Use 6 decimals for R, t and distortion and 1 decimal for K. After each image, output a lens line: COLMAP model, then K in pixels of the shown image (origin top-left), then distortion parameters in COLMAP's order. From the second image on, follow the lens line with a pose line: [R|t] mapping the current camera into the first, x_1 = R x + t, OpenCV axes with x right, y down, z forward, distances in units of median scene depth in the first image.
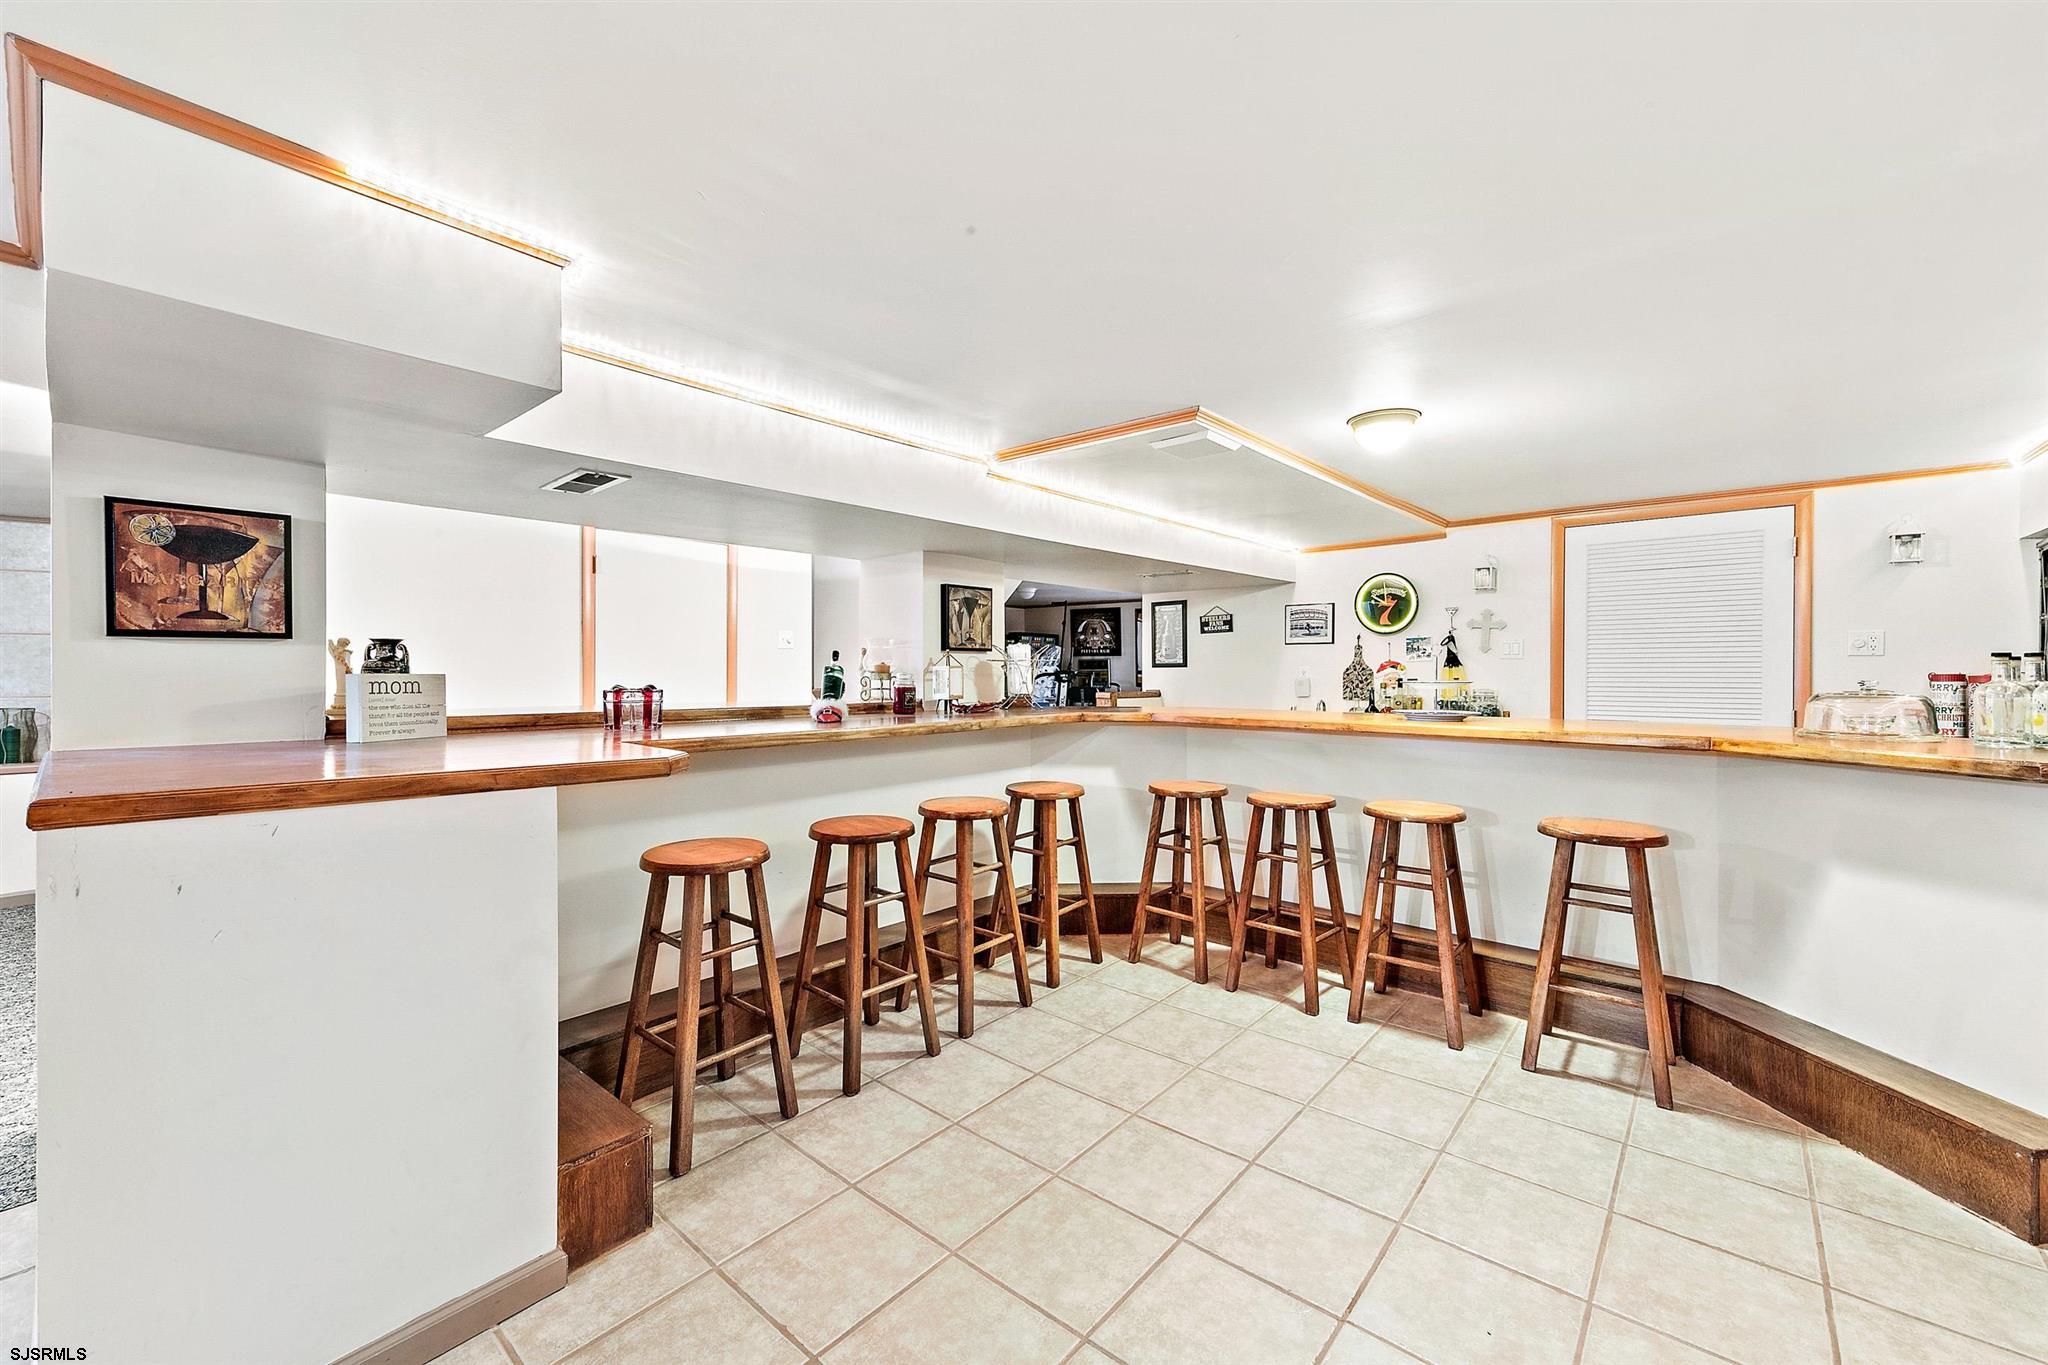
lens RADIAL K [[812.9, 0, 1030.5], [0, 812.9, 674.6], [0, 0, 1]] dist [0.008985, -0.000439]
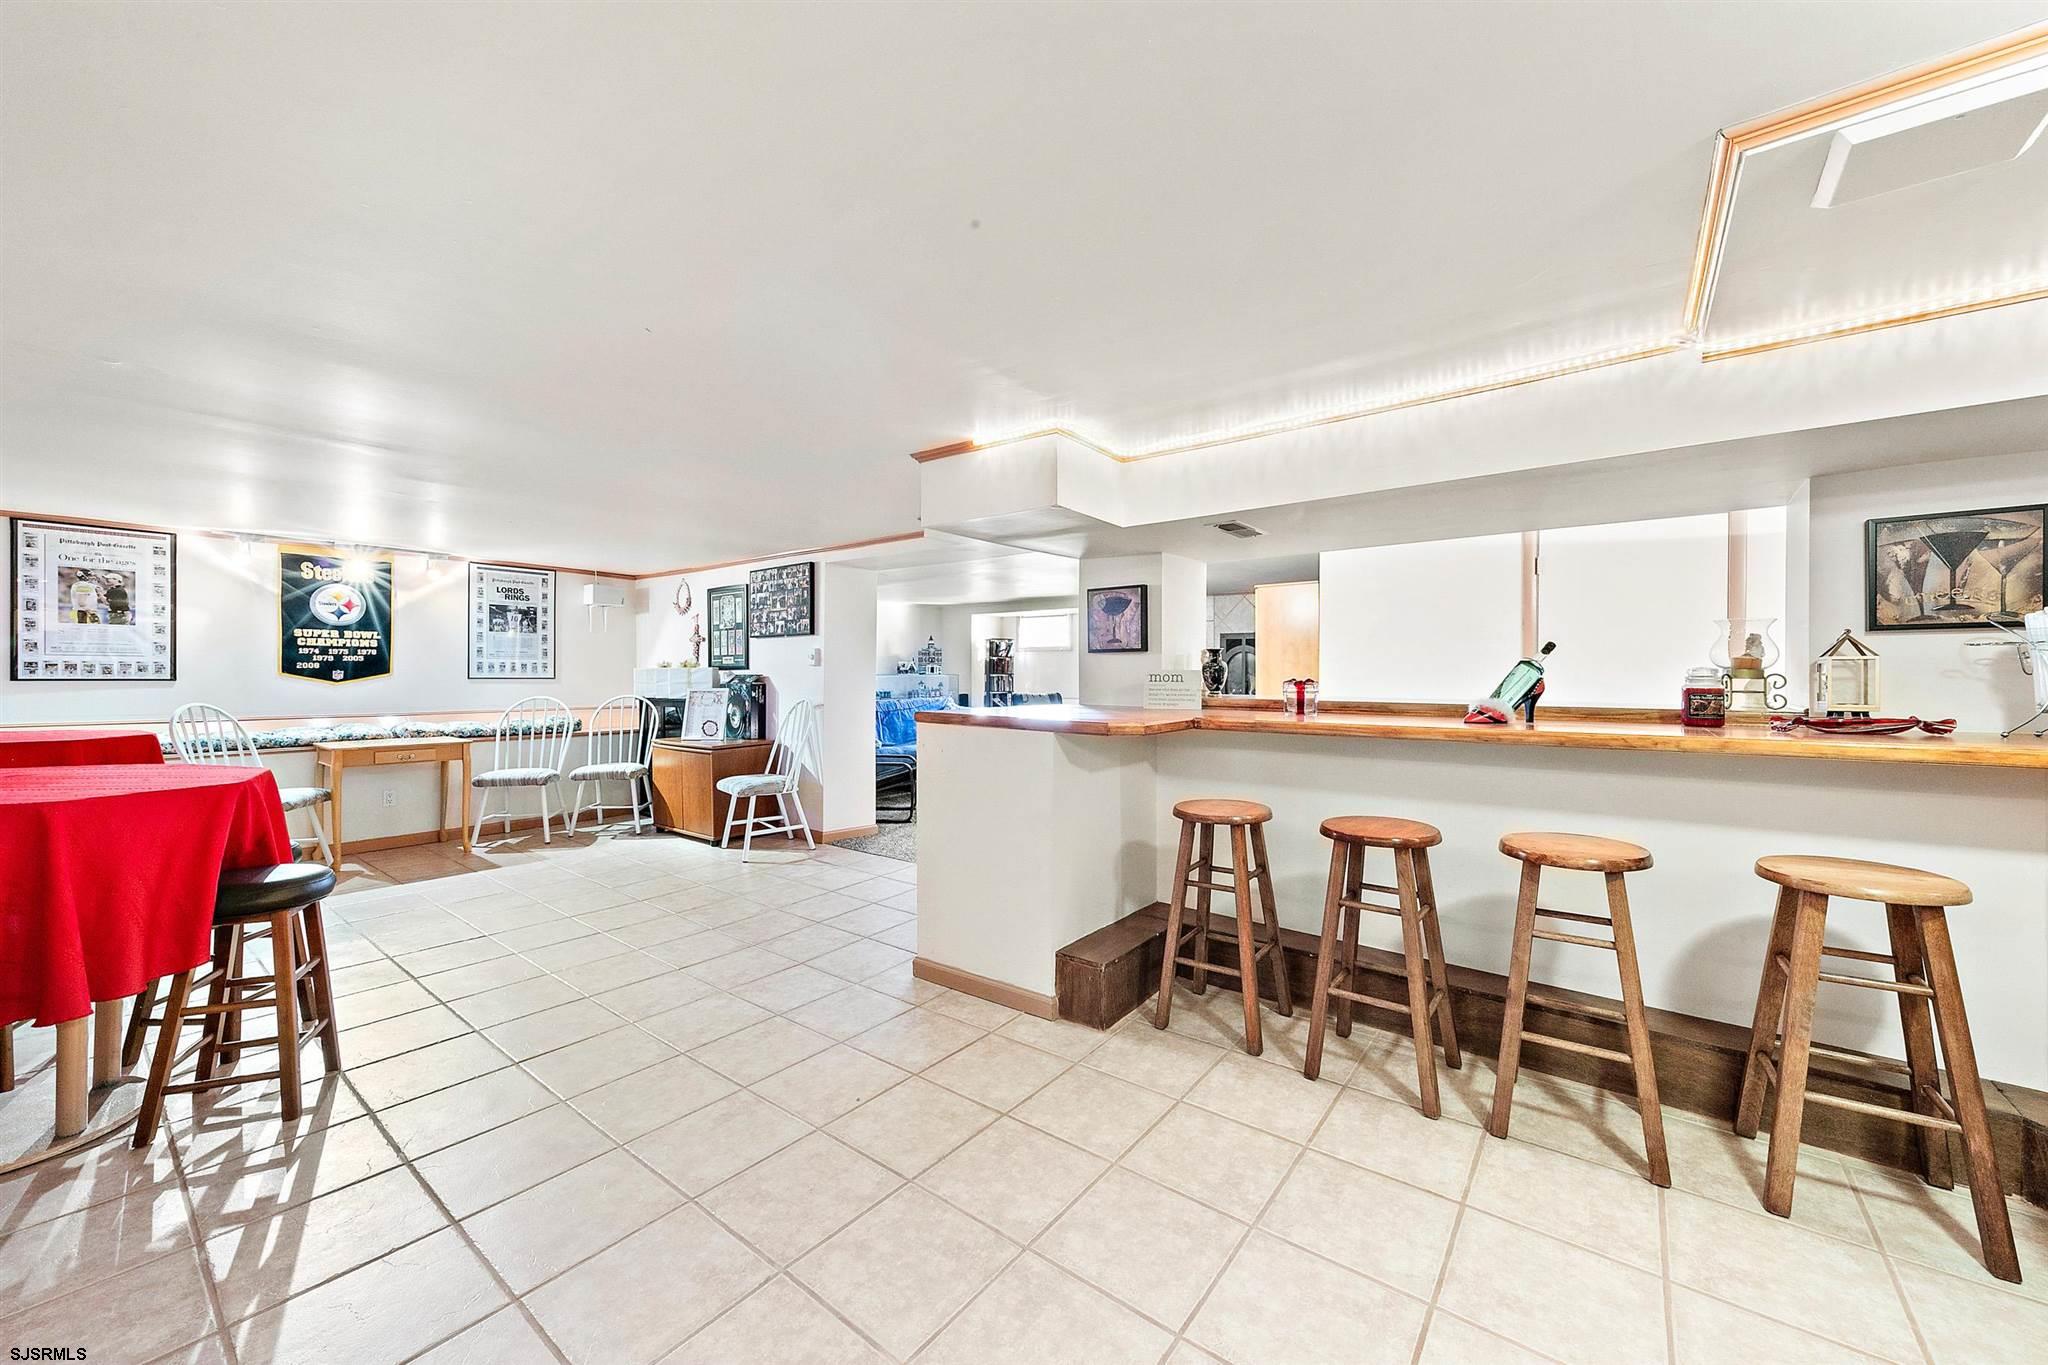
lens RADIAL K [[735.0, 0, 1022.0], [0, 735.0, 674.6], [0, 0, 1]] dist [0.000631, 0.000061]
pose [[0.064328, 0.000301, -0.997929, 0.732031], [-0.005032, 0.999987, -0.000022, 0.010645], [0.997916, 0.005023, 0.064329, 0.621311]]
